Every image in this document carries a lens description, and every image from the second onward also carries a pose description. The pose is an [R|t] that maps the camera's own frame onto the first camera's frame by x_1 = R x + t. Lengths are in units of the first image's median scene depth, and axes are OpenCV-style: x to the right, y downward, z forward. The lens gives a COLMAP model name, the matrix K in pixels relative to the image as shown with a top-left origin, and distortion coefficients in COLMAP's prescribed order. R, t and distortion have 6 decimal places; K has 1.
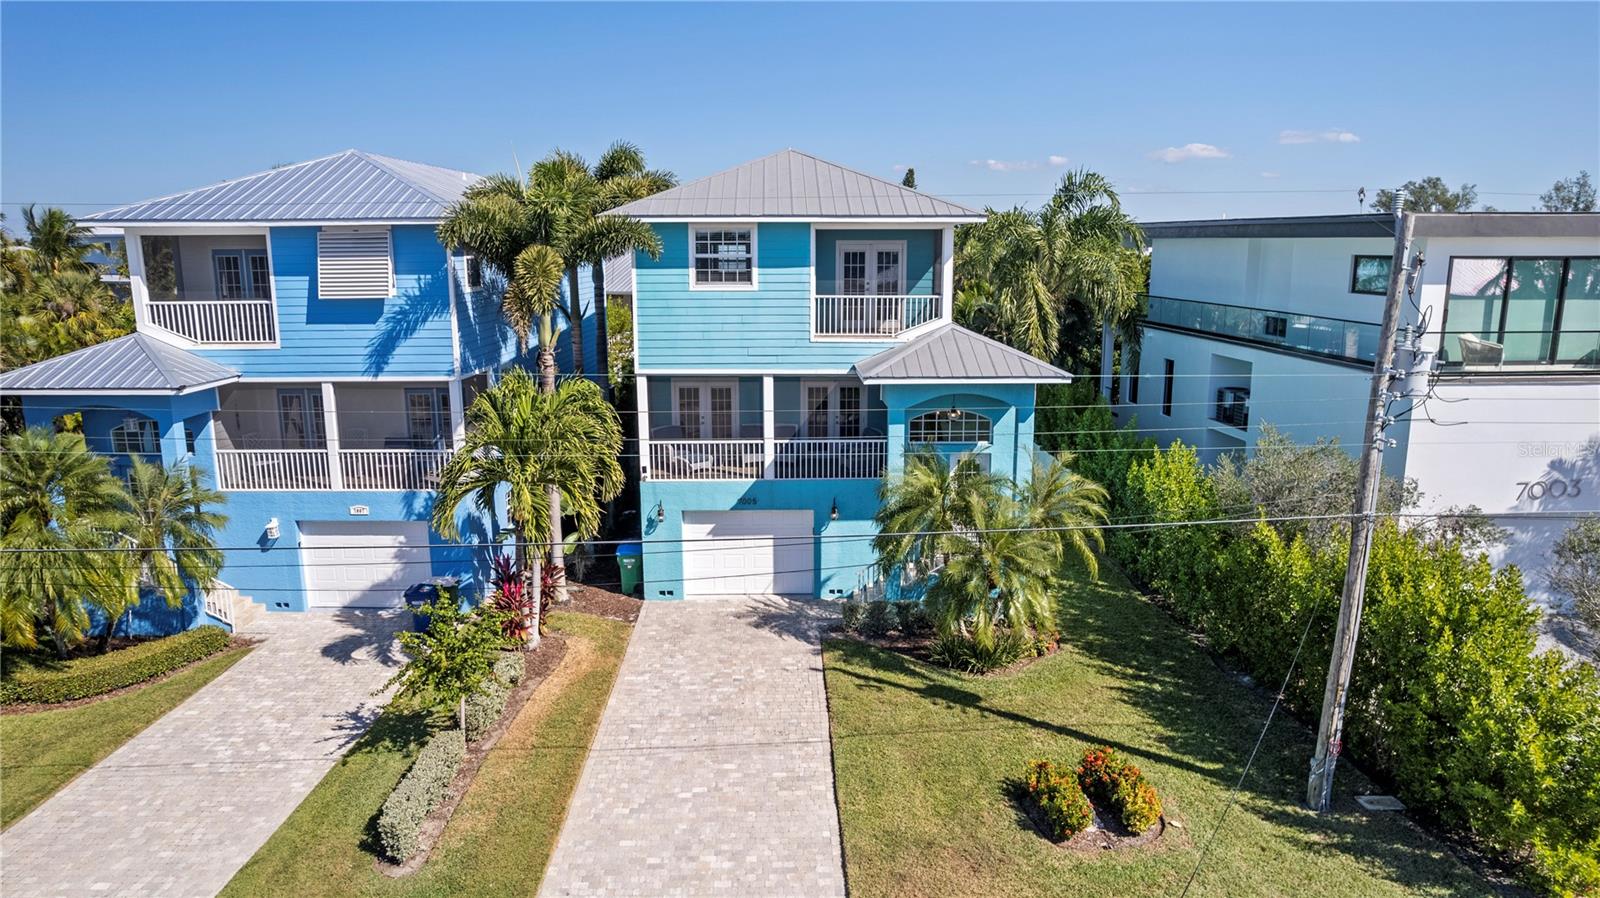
lens RADIAL K [[1030.0, 0, 800.0], [0, 1030.0, 449.0], [0, 0, 1]] dist [-0.053096, 0.050324]
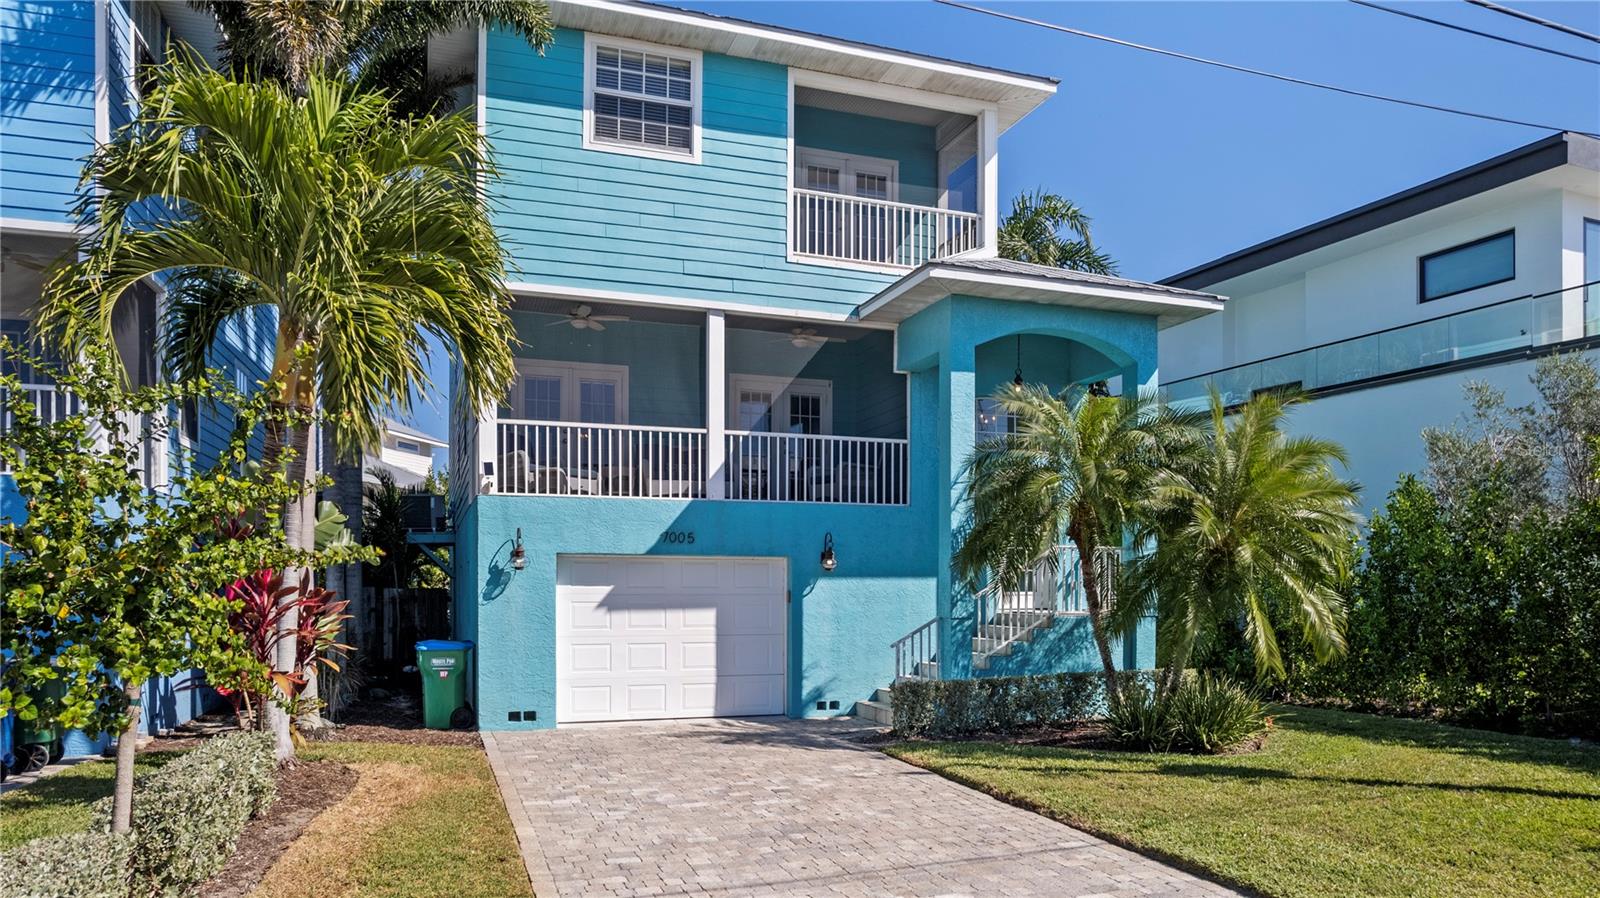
lens RADIAL K [[1067.1, 0, 800.1], [0, 1067.1, 599.3], [0, 0, 1]] dist [-0.023650, 0.002262]
pose [[0.949497, 0.002905, 0.313763, -0.174486], [0.060278, 0.979643, -0.191482, 0.203963], [-0.307932, 0.200724, 0.929993, 0.467576]]
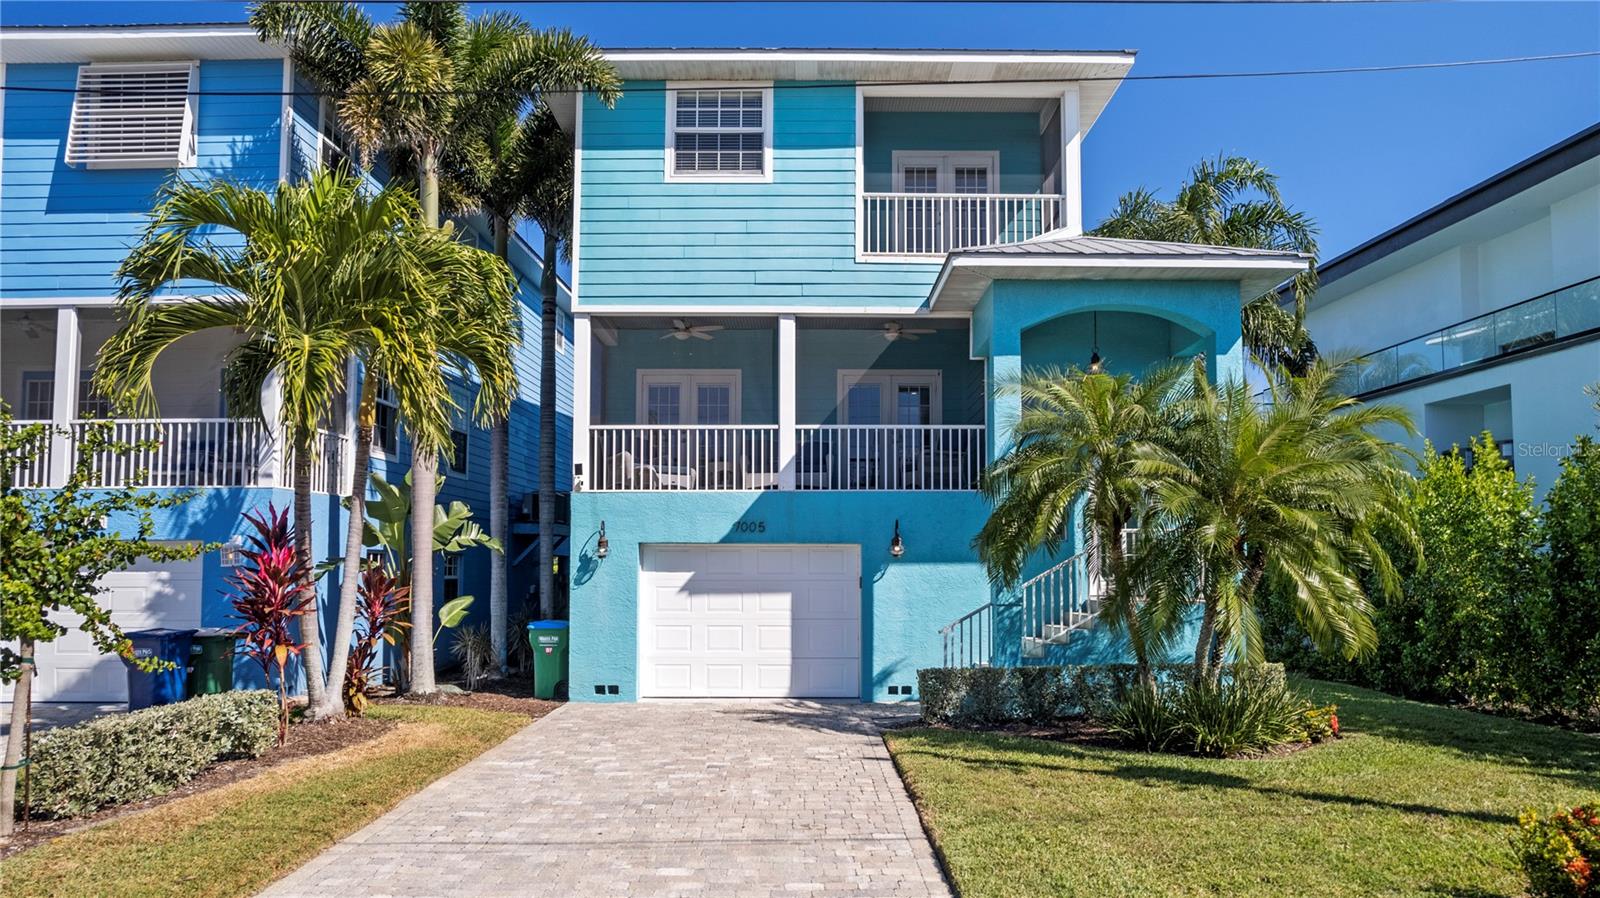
lens RADIAL K [[1031.7, 0, 803.1], [0, 1031.7, 522.9], [0, 0, 1]] dist [-0.026736, 0.000844]
pose [[0.999852, 0.003837, -0.016782, -0.010664], [-0.008064, 0.965675, -0.259629, 0.209512], [0.015210, 0.259726, 0.965563, 0.440100]]
